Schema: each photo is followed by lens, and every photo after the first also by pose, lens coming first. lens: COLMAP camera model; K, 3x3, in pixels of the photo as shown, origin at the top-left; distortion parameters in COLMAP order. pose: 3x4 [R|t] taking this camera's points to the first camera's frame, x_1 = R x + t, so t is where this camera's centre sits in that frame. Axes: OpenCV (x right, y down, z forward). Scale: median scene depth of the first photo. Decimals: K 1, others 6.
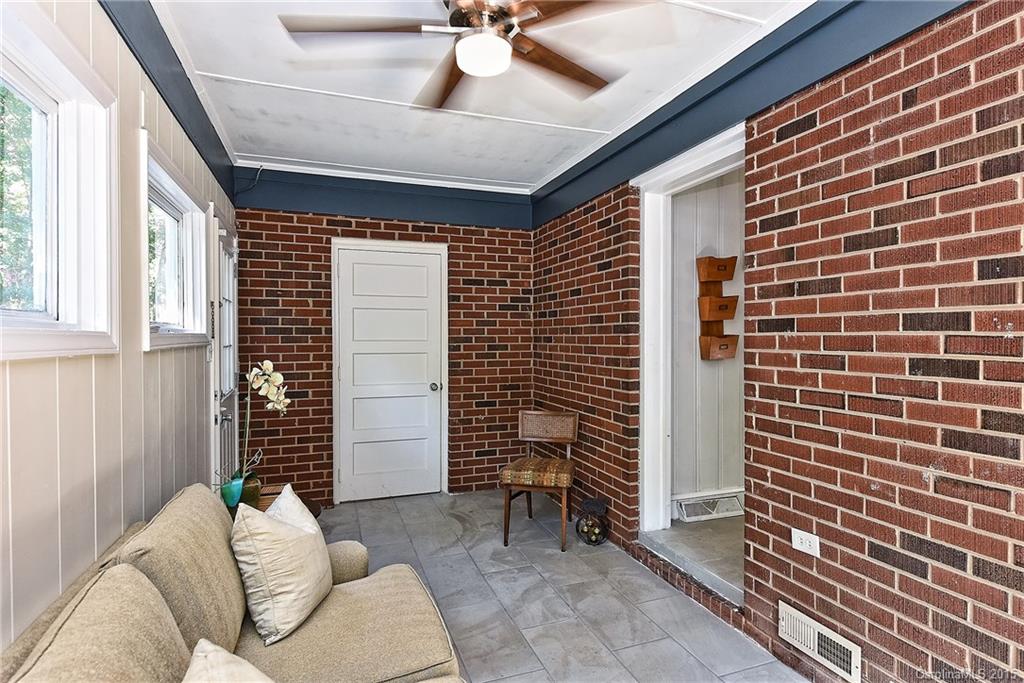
lens RADIAL K [[535.1, 0, 514.0], [0, 535.1, 339.1], [0, 0, 1]] dist [-0.000668, 0.000062]
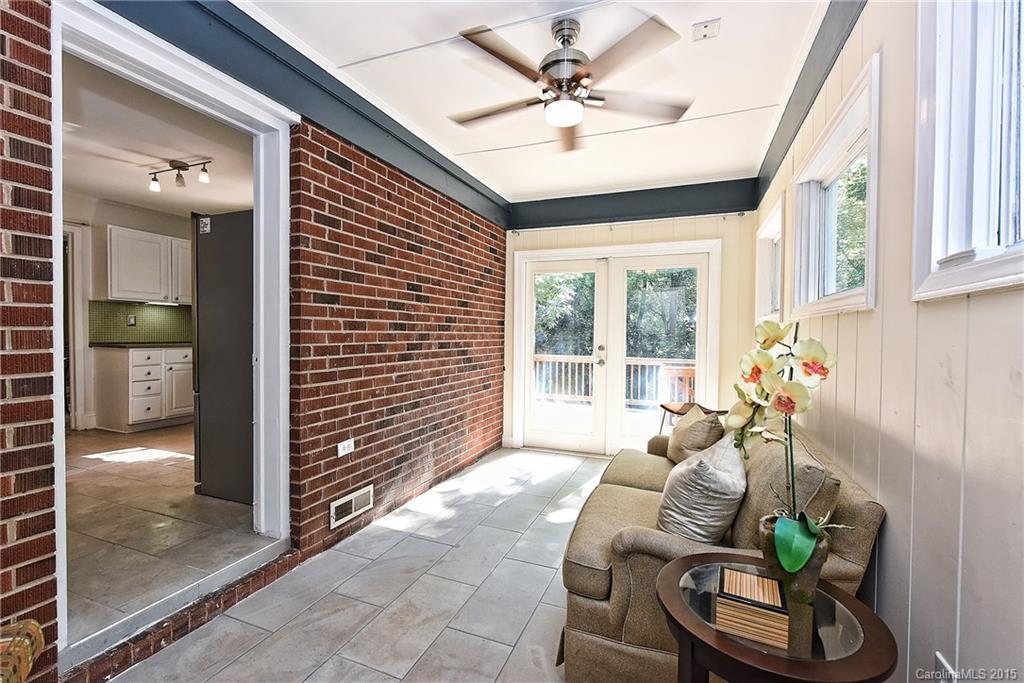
lens RADIAL K [[439.3, 0, 513.2], [0, 439.3, 342.9], [0, 0, 1]] dist [0.002190, 0.000386]
pose [[-0.746928, -0.016557, 0.664699, -0.596404], [-0.000437, 0.999702, 0.024411, 0.058022], [-0.664905, 0.017943, -0.746713, 1.564036]]
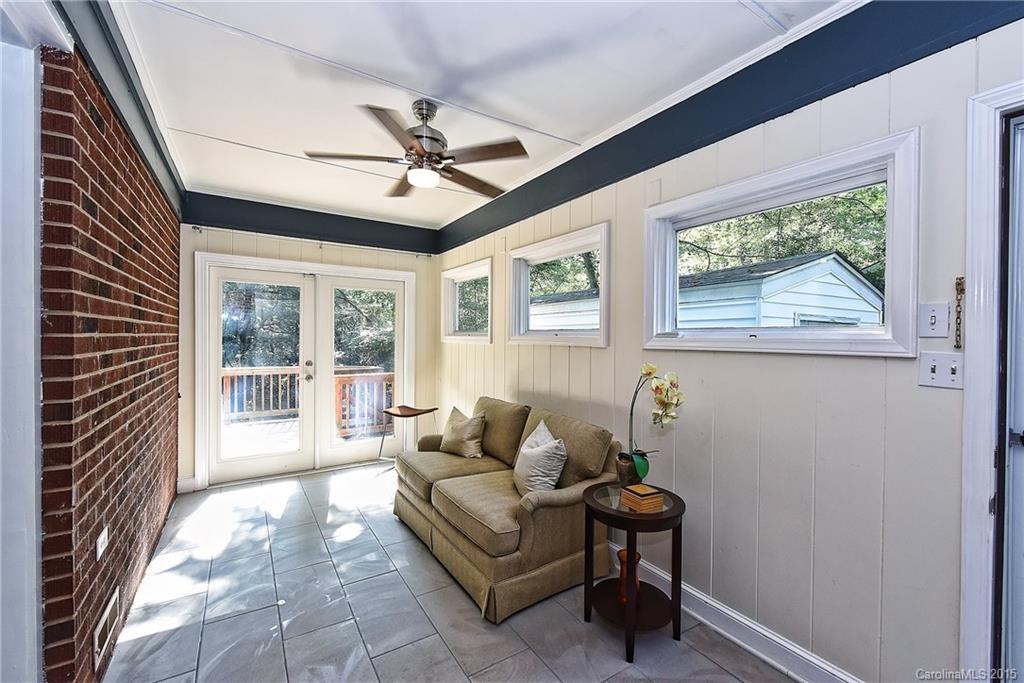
lens RADIAL K [[419.6, 0, 512.4], [0, 419.6, 337.5], [0, 0, 1]] dist [0.001512, 0.000335]
pose [[-0.975187, -0.002590, -0.221370, -0.035658], [-0.005420, 0.999911, 0.012178, -0.017436], [0.221319, 0.013076, -0.975114, 1.880508]]
